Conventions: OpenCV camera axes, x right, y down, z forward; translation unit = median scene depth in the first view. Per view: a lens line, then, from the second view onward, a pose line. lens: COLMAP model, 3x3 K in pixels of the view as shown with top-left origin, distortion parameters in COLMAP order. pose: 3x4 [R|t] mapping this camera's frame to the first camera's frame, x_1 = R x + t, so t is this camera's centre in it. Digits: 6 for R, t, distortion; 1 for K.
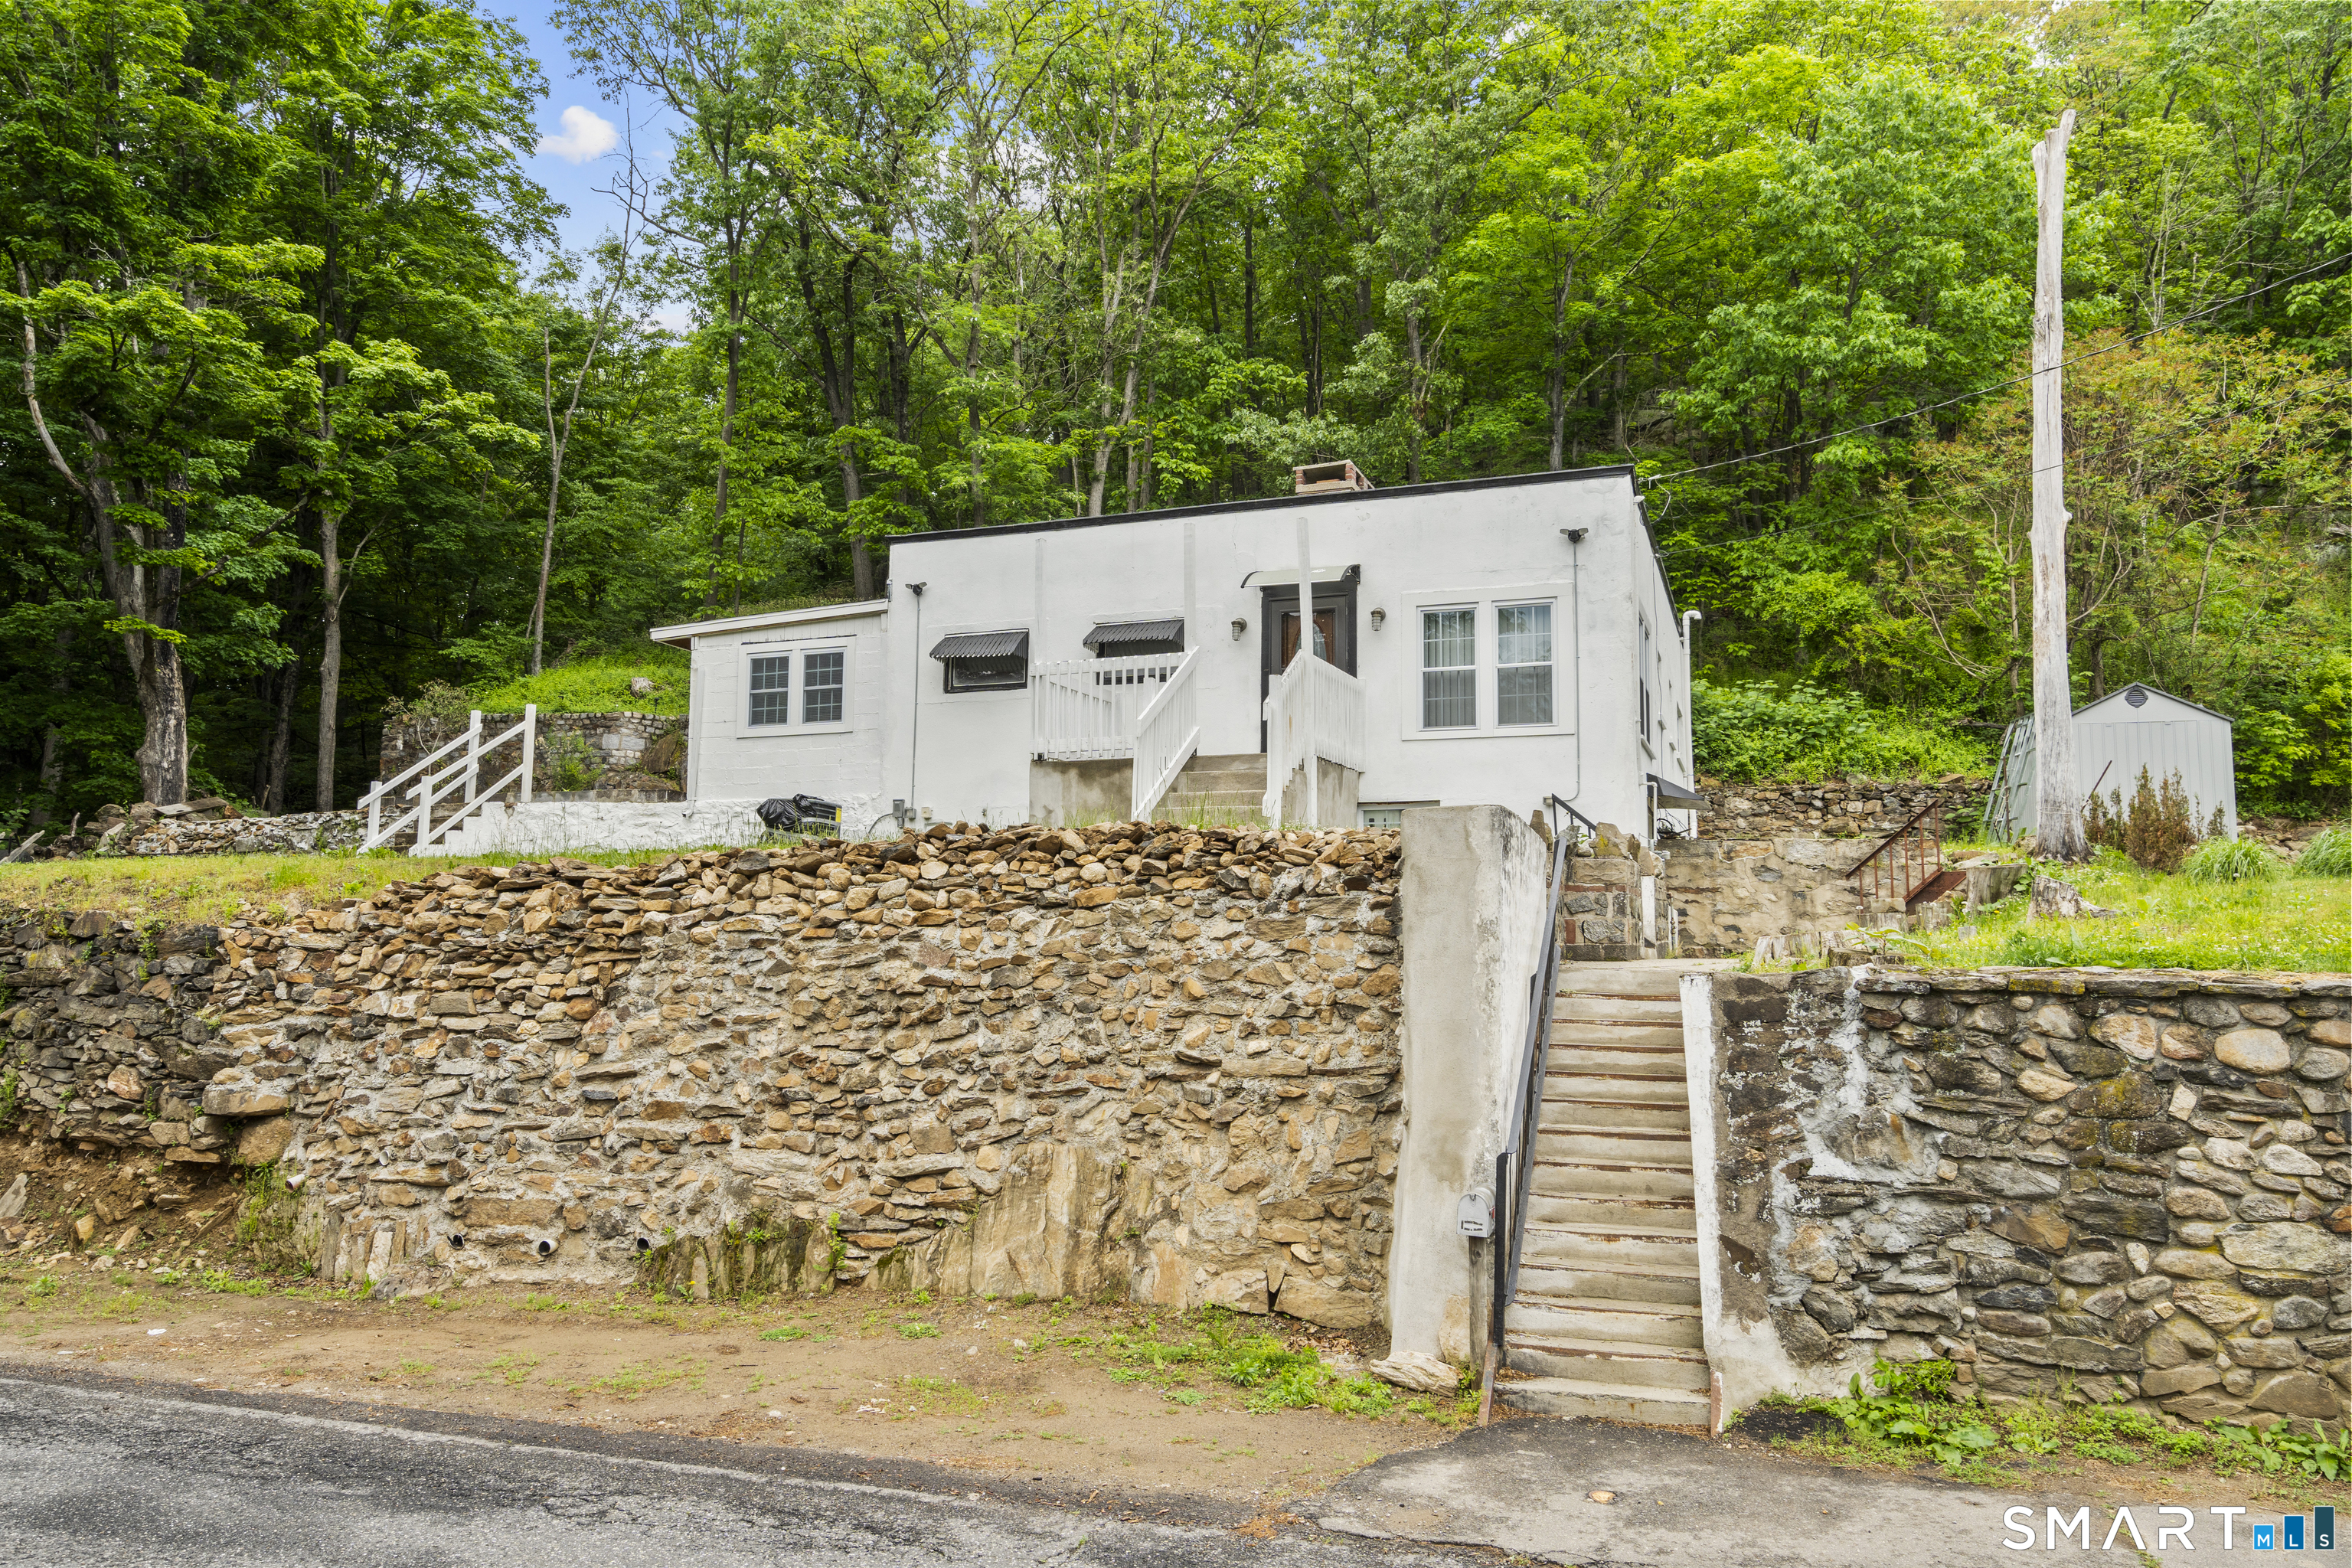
lens RADIAL K [[1620.6, 0, 1176.0], [0, 1620.6, 784.0], [0, 0, 1]] dist [0.001826, 0.002779]
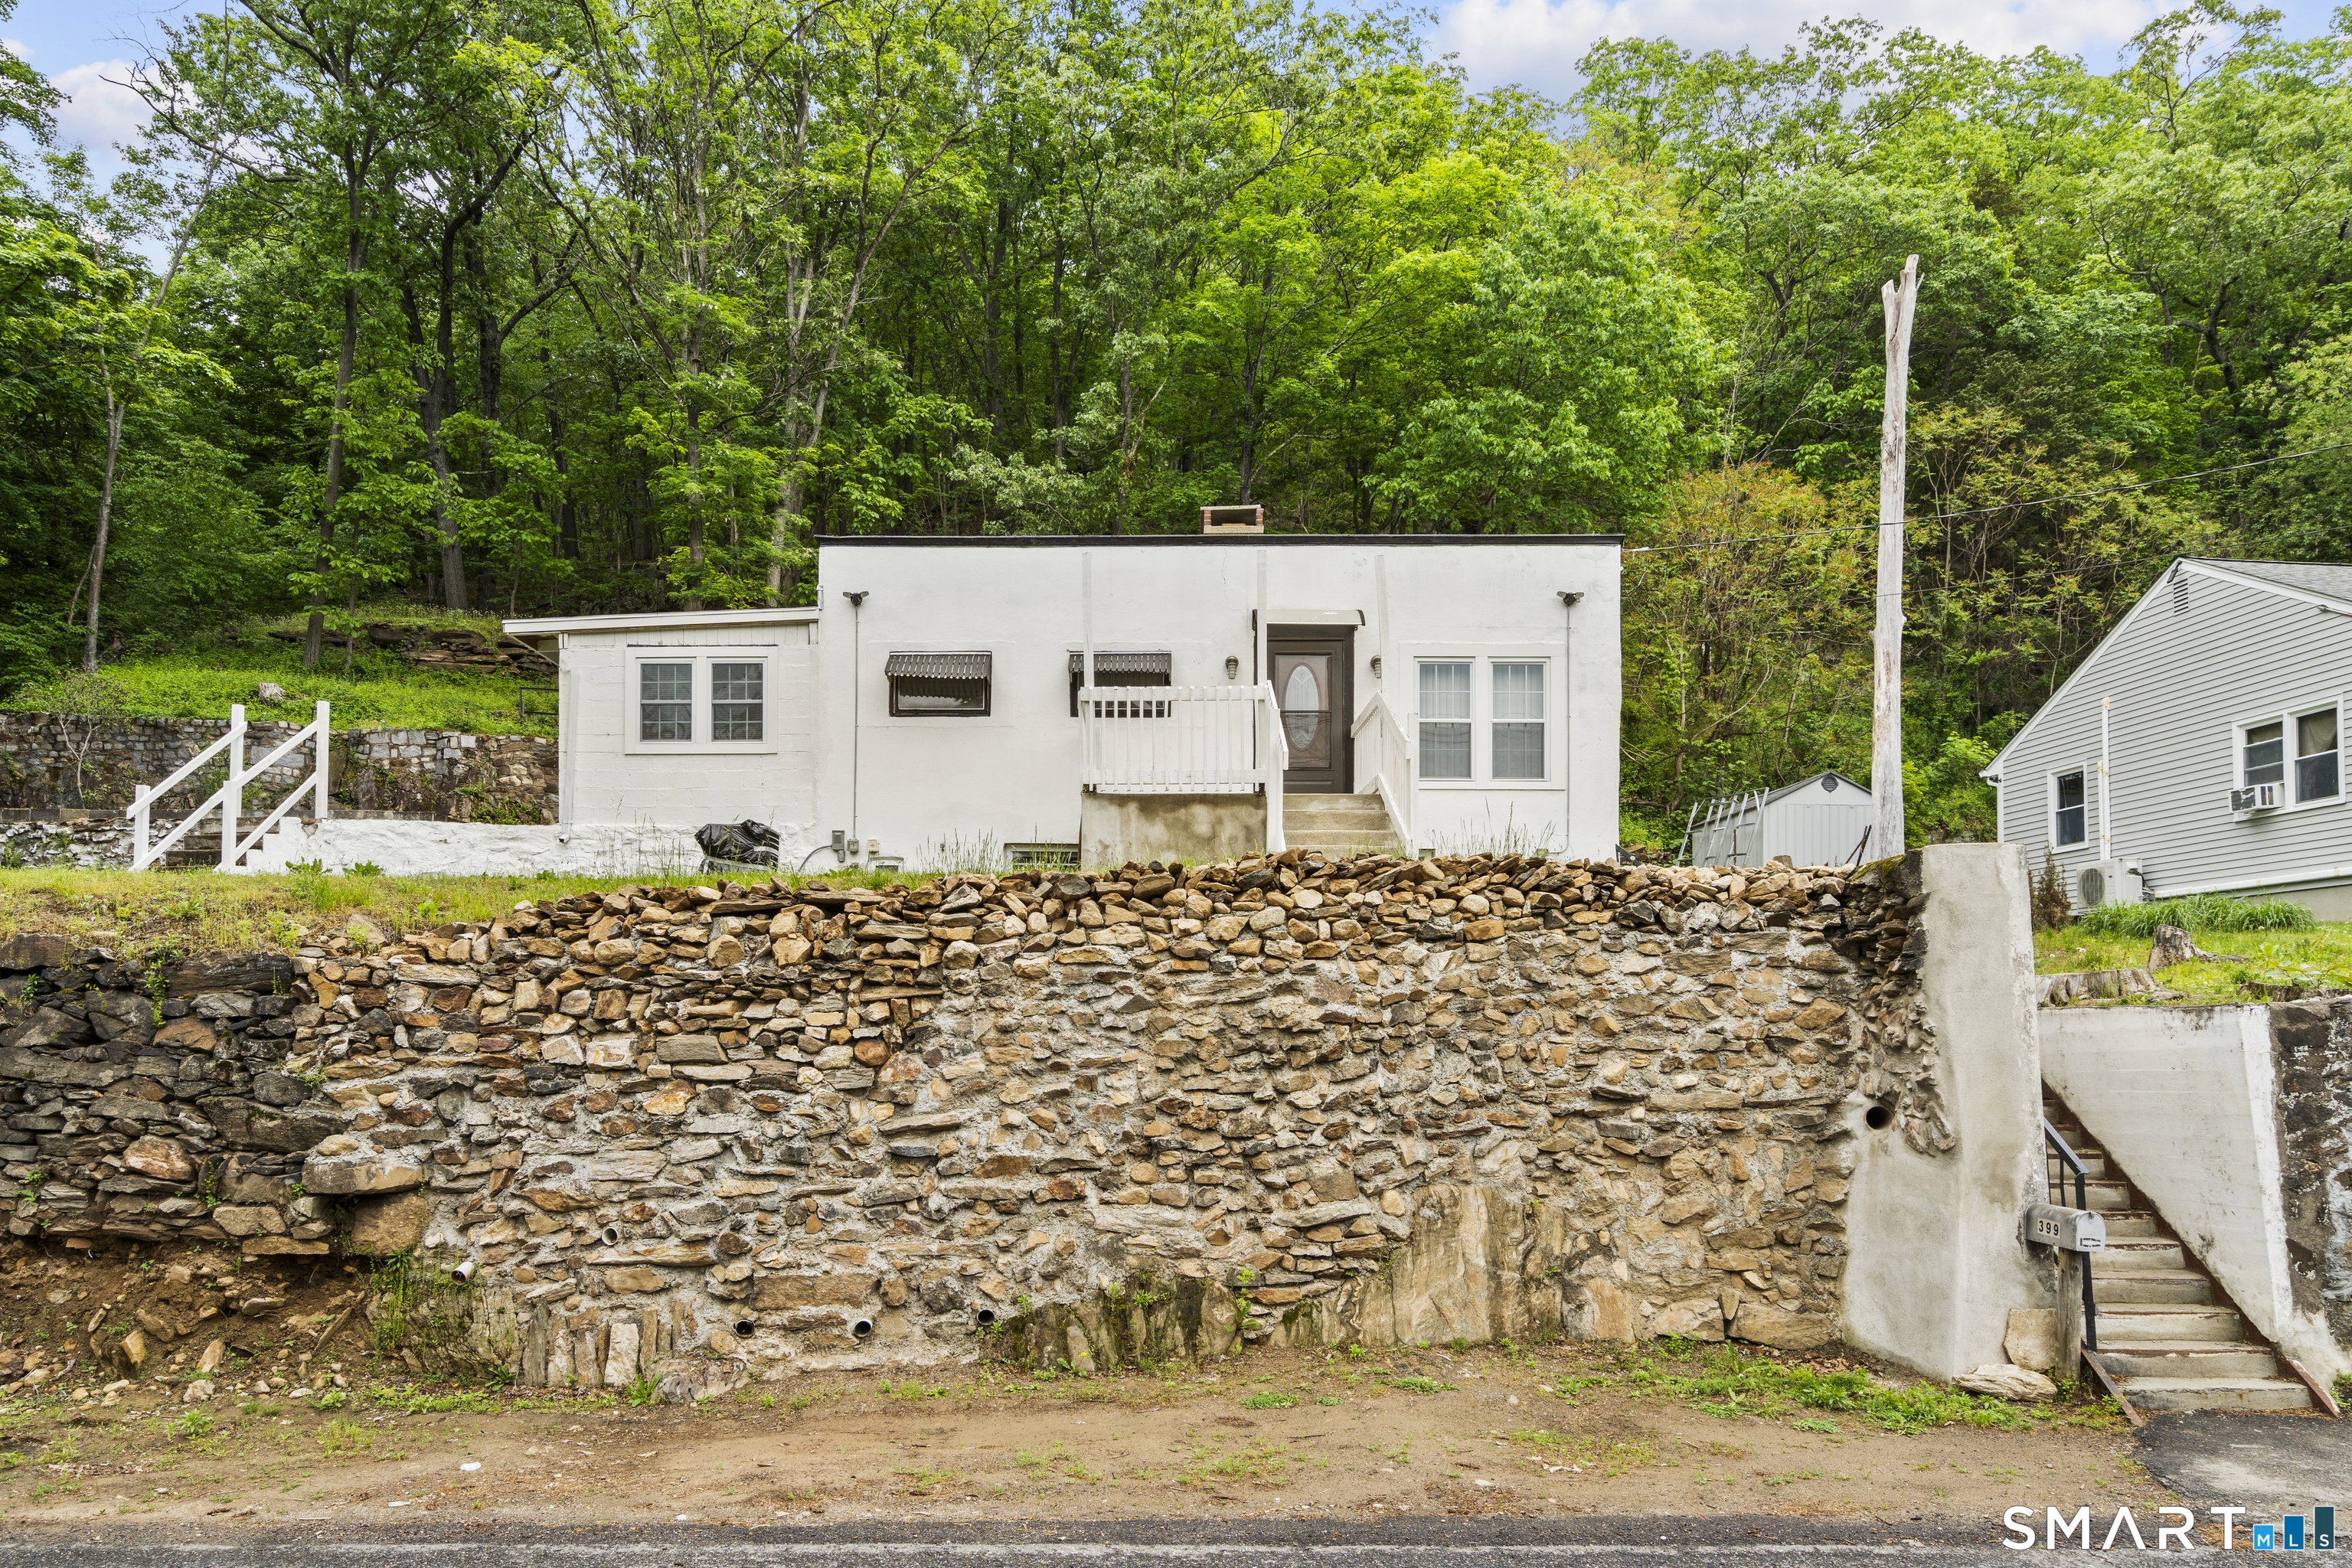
lens RADIAL K [[1547.9, 0, 1115.5], [0, 1547.9, 986.1], [0, 0, 1]] dist [0.006563, 0.002324]
pose [[0.943512, 0.003508, 0.331319, -0.409342], [-0.033186, 0.995916, 0.083962, 0.024230], [-0.329671, -0.090214, 0.939776, 0.153255]]
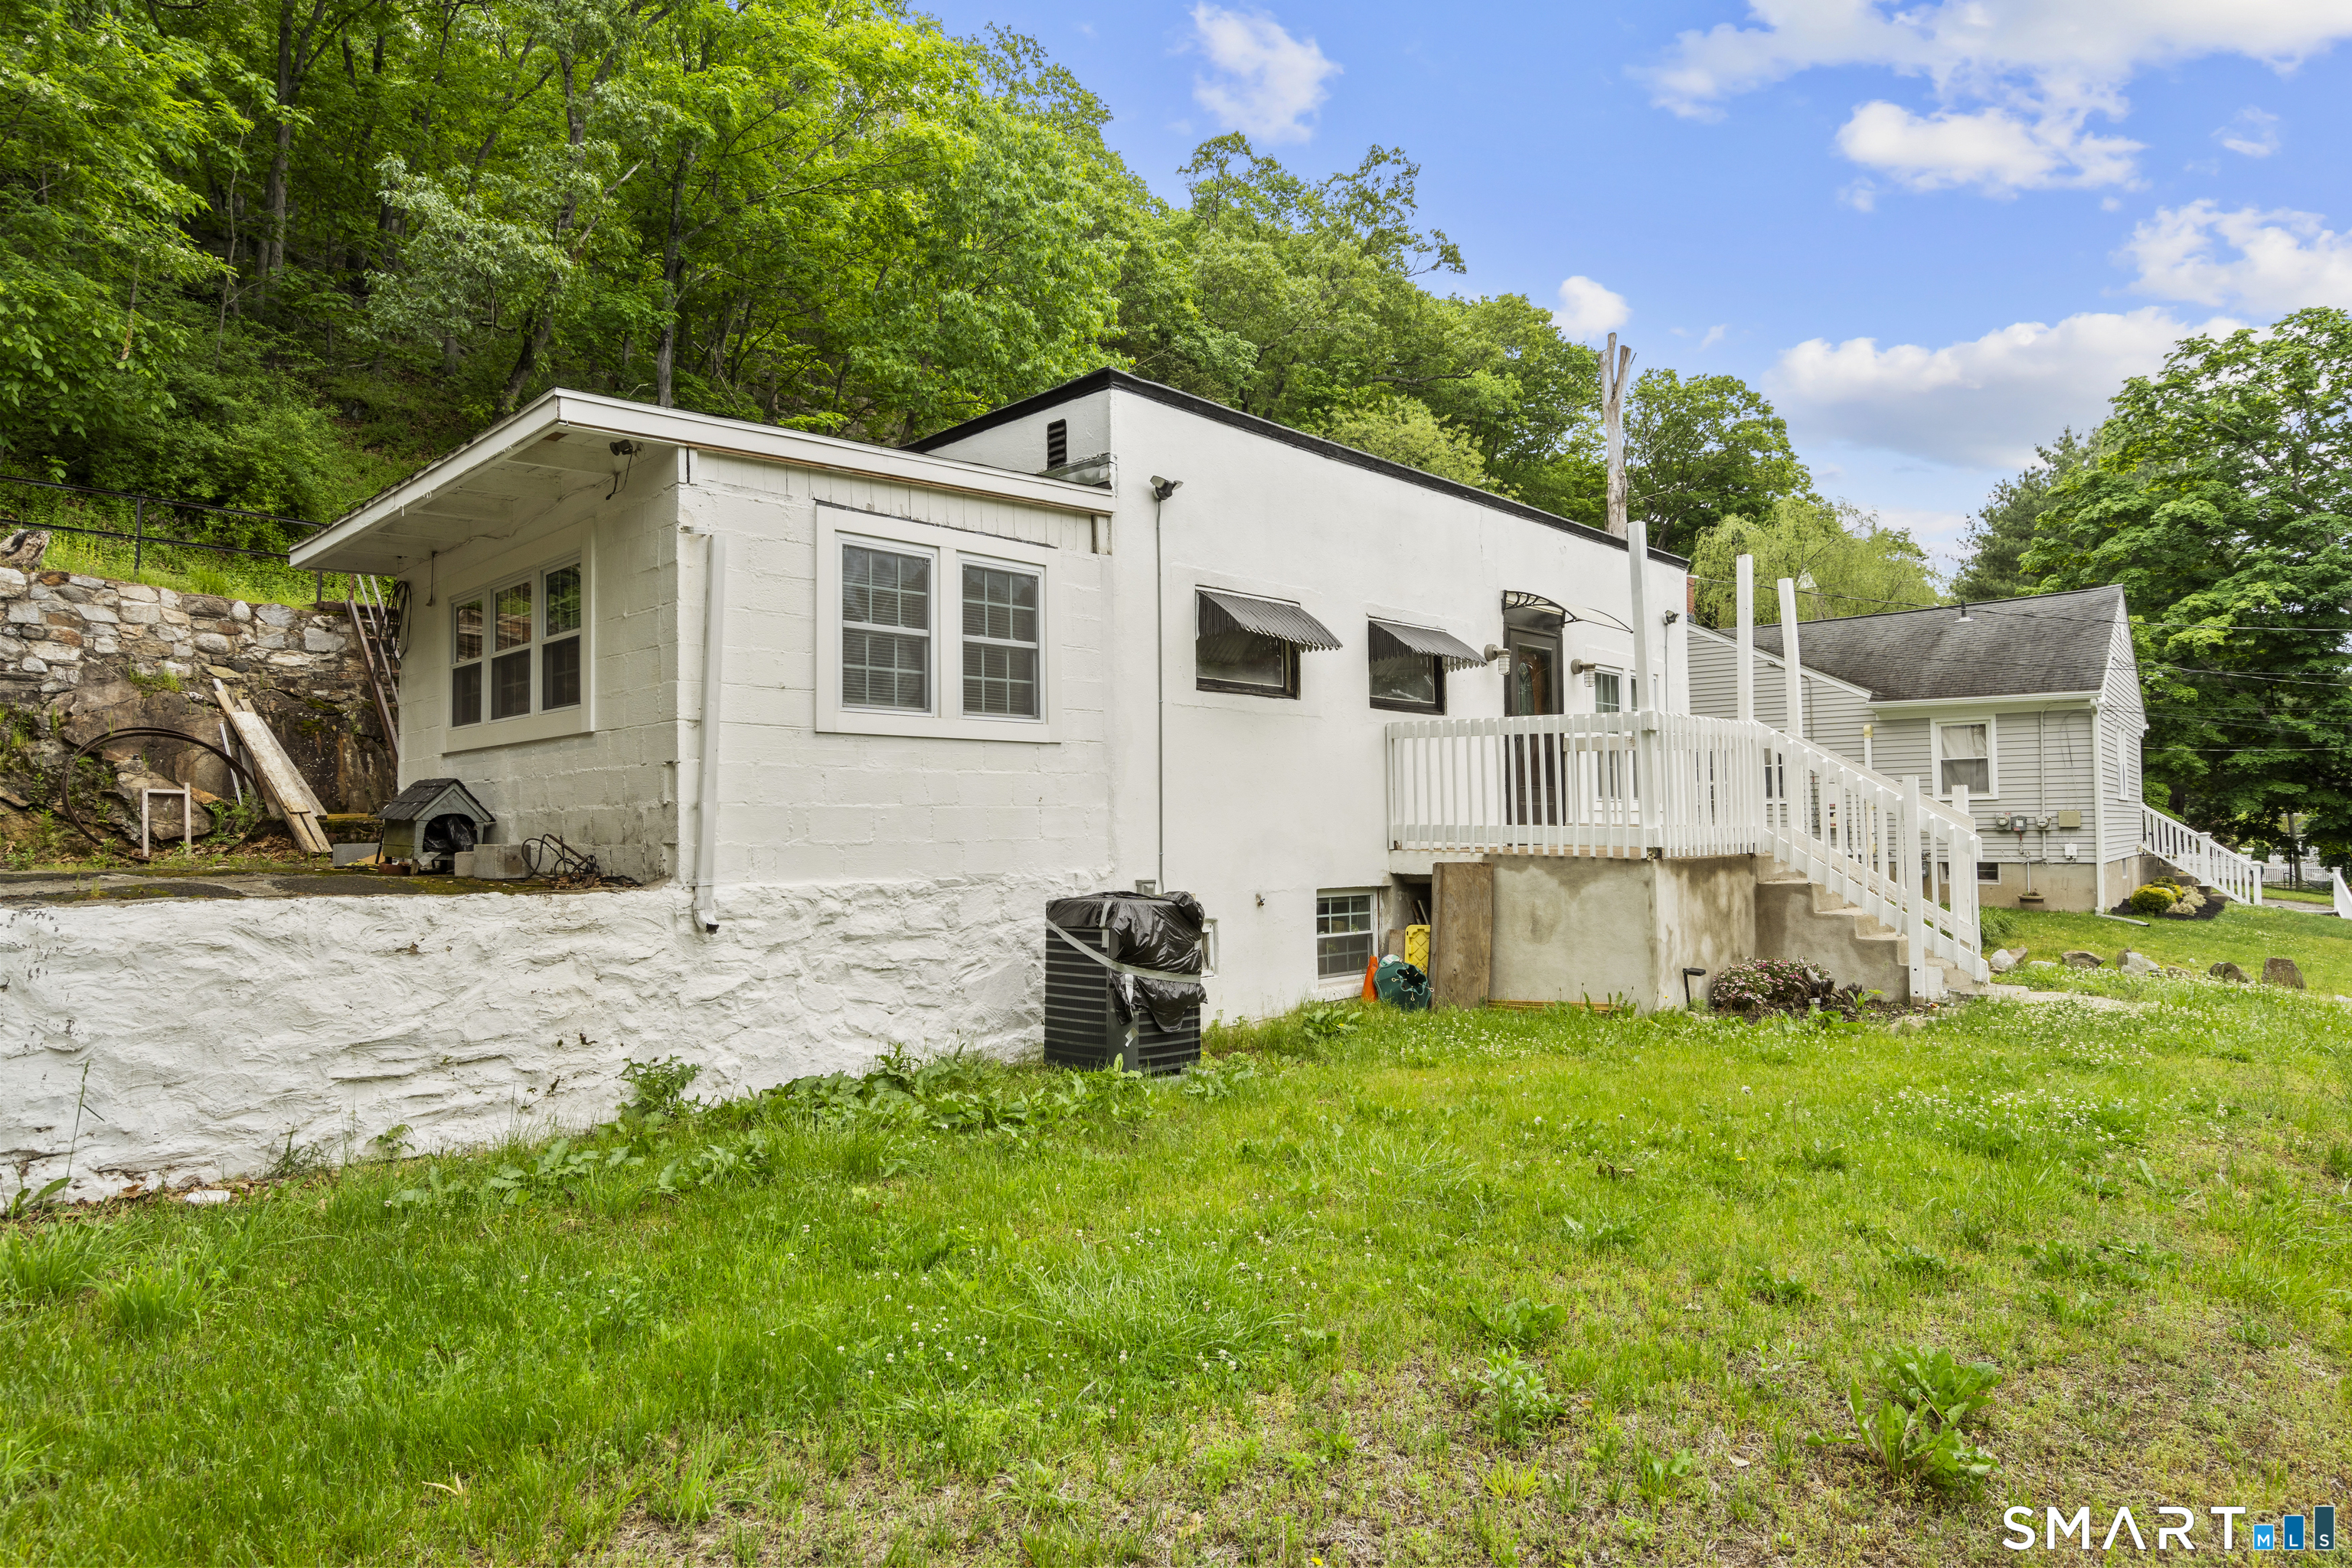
lens RADIAL K [[1344.6, 0, 1168.9], [0, 1344.6, 784.8], [0, 0, 1]] dist [0.002538, 0.002985]
pose [[0.395237, 0.017206, 0.918418, -0.755194], [-0.092545, 0.995483, 0.021177, -0.041738], [-0.913905, -0.093365, 0.395044, 1.072798]]
